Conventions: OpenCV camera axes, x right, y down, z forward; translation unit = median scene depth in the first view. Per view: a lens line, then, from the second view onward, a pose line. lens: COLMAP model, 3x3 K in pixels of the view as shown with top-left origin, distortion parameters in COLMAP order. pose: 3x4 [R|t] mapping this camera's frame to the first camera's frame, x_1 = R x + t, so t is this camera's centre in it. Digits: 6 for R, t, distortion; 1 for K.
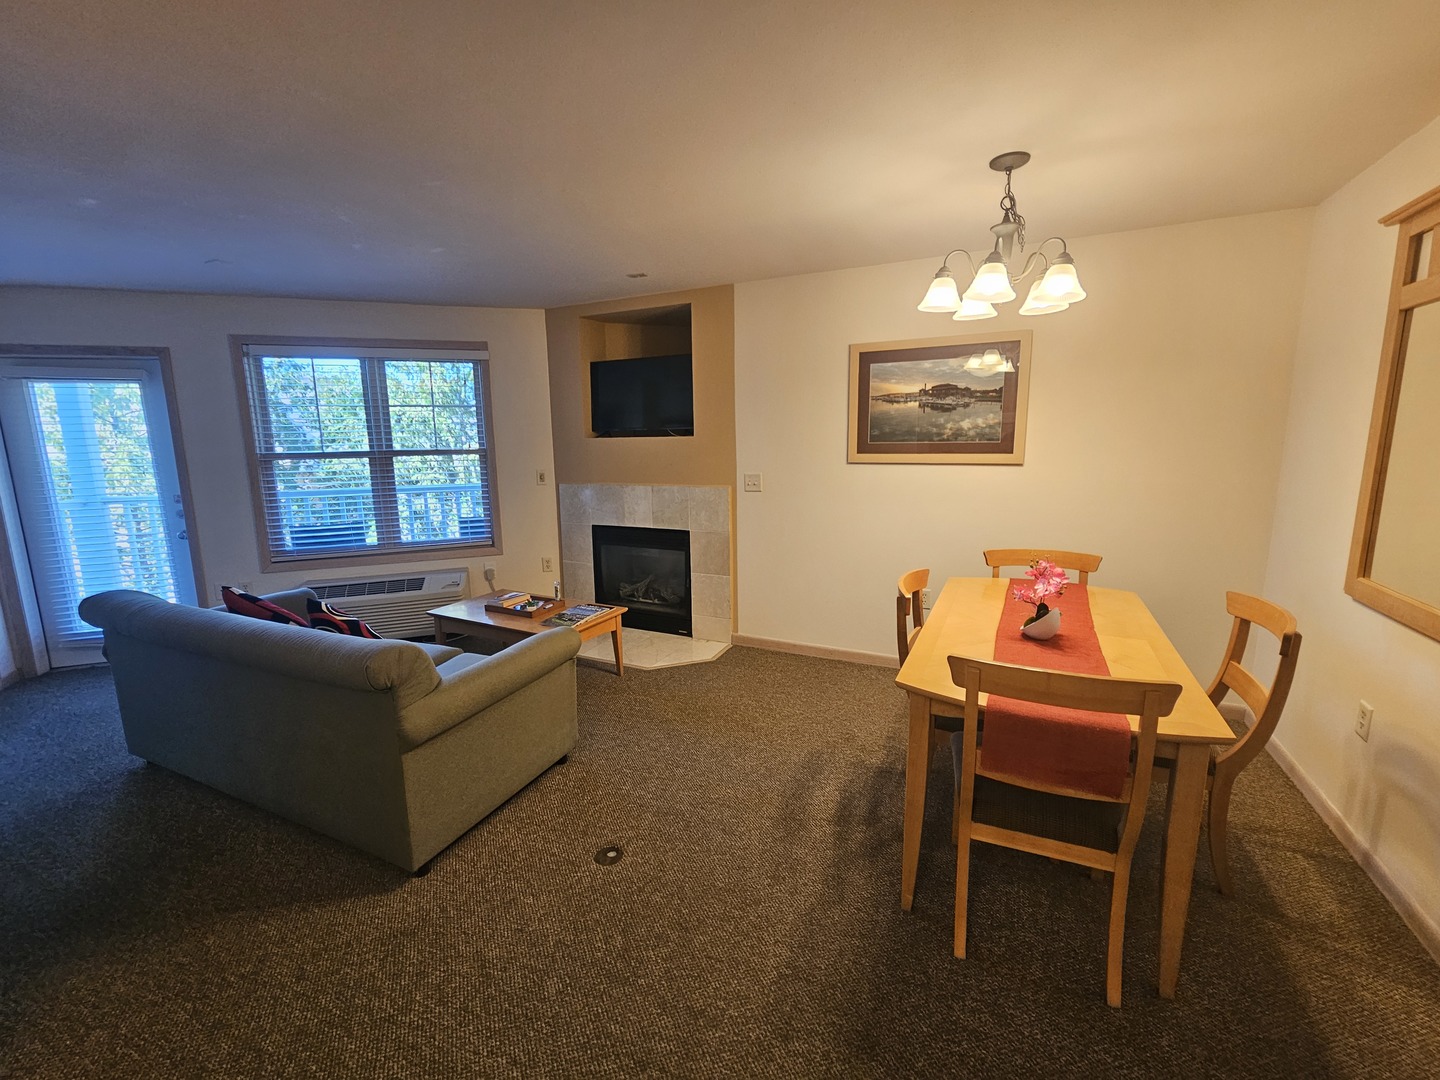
lens RADIAL K [[593.5, 0, 716.4], [0, 593.5, 533.2], [0, 0, 1]] dist [0.000028, 0.000103]
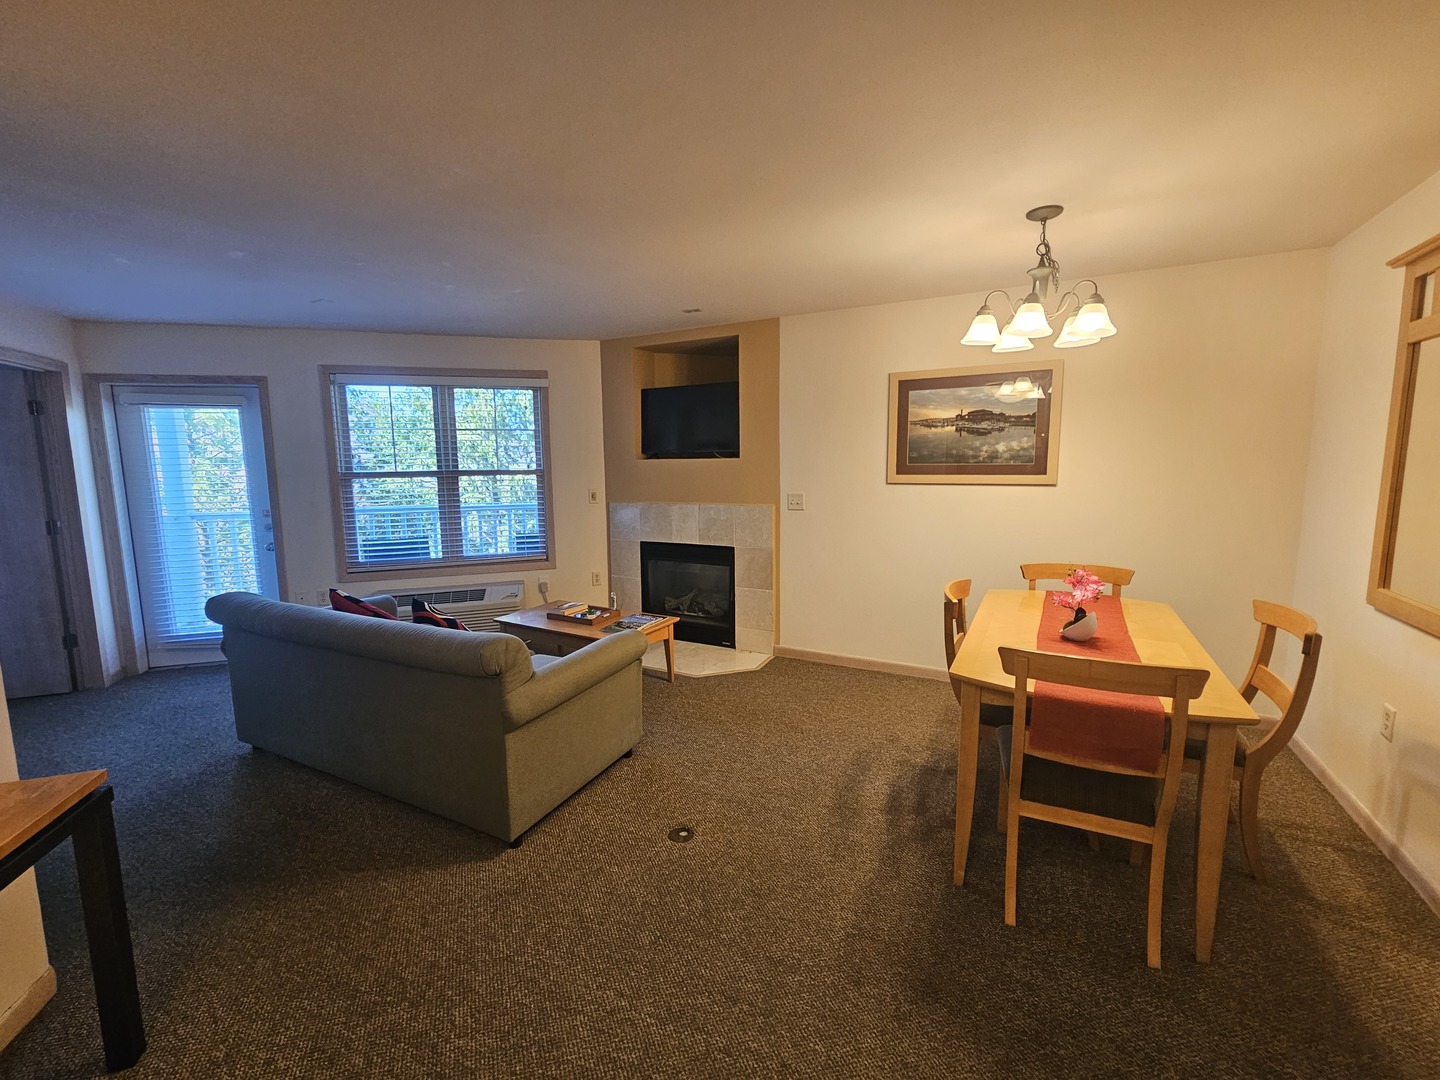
lens RADIAL K [[593.5, 0, 716.4], [0, 593.5, 533.2], [0, 0, 1]] dist [0.000028, 0.000103]
pose [[0.999380, 0.007675, -0.034349, -0.047431], [-0.009037, 0.999172, -0.039679, 0.016031], [0.034016, 0.039965, 0.998622, -0.068638]]
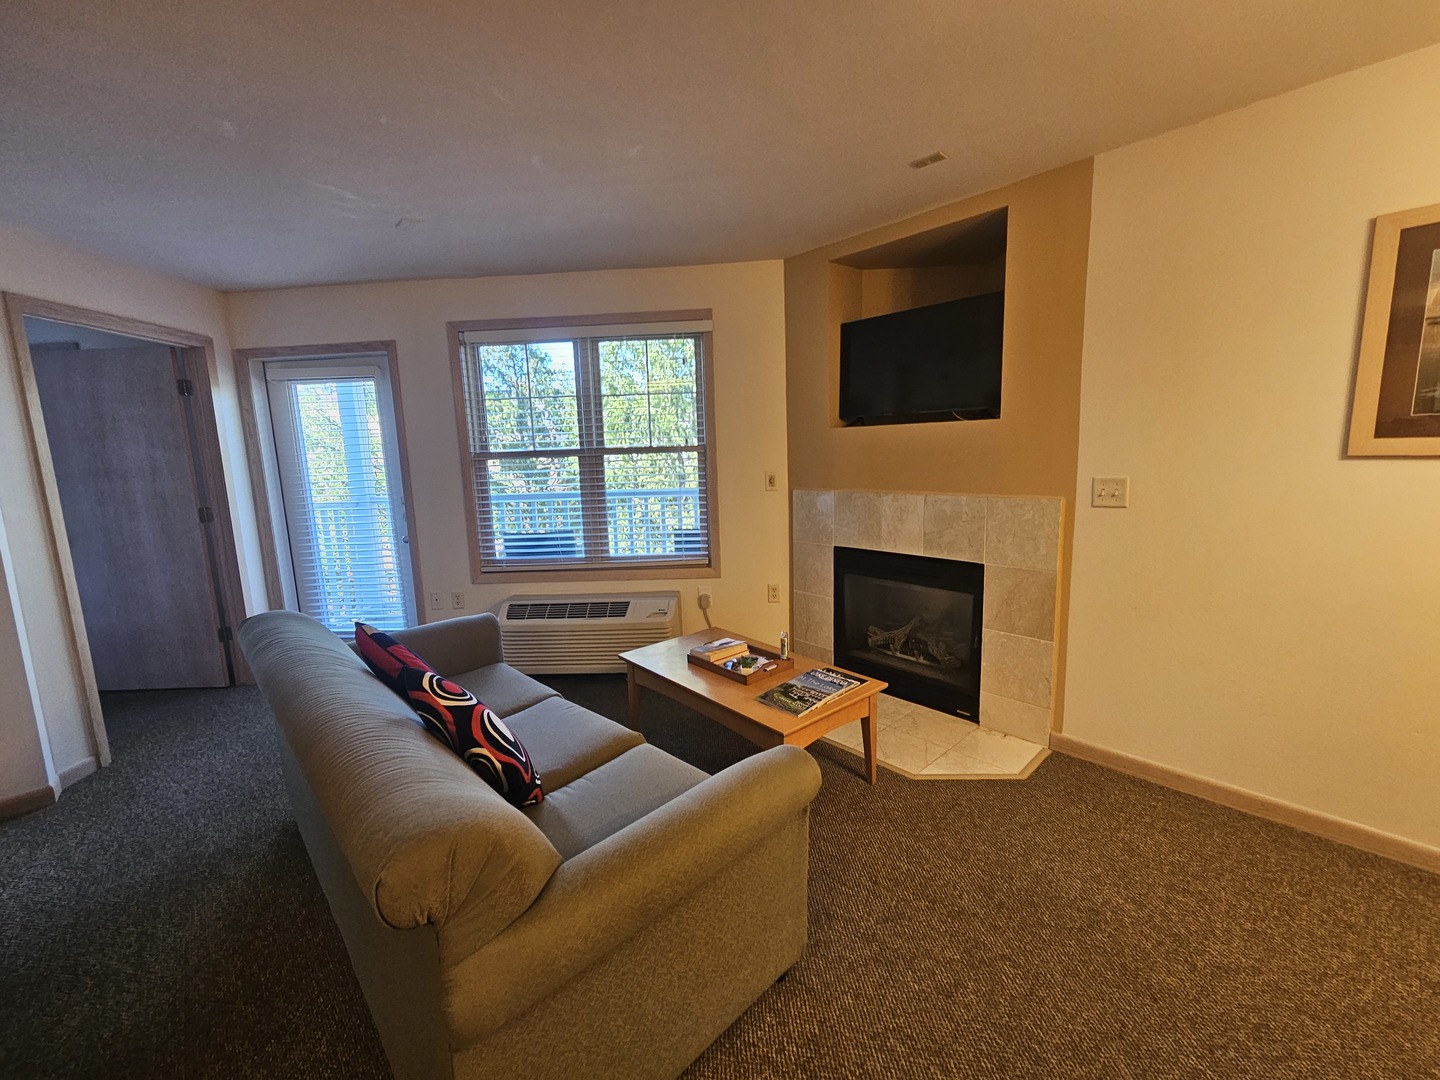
lens RADIAL K [[599.8, 0, 723.0], [0, 599.8, 537.8], [0, 0, 1]] dist [-0.000444, -0.000023]
pose [[0.930785, 0.041250, -0.363233, -0.085646], [-0.040985, 0.999124, 0.008440, -0.031031], [0.363263, 0.007032, 0.931660, 0.323180]]
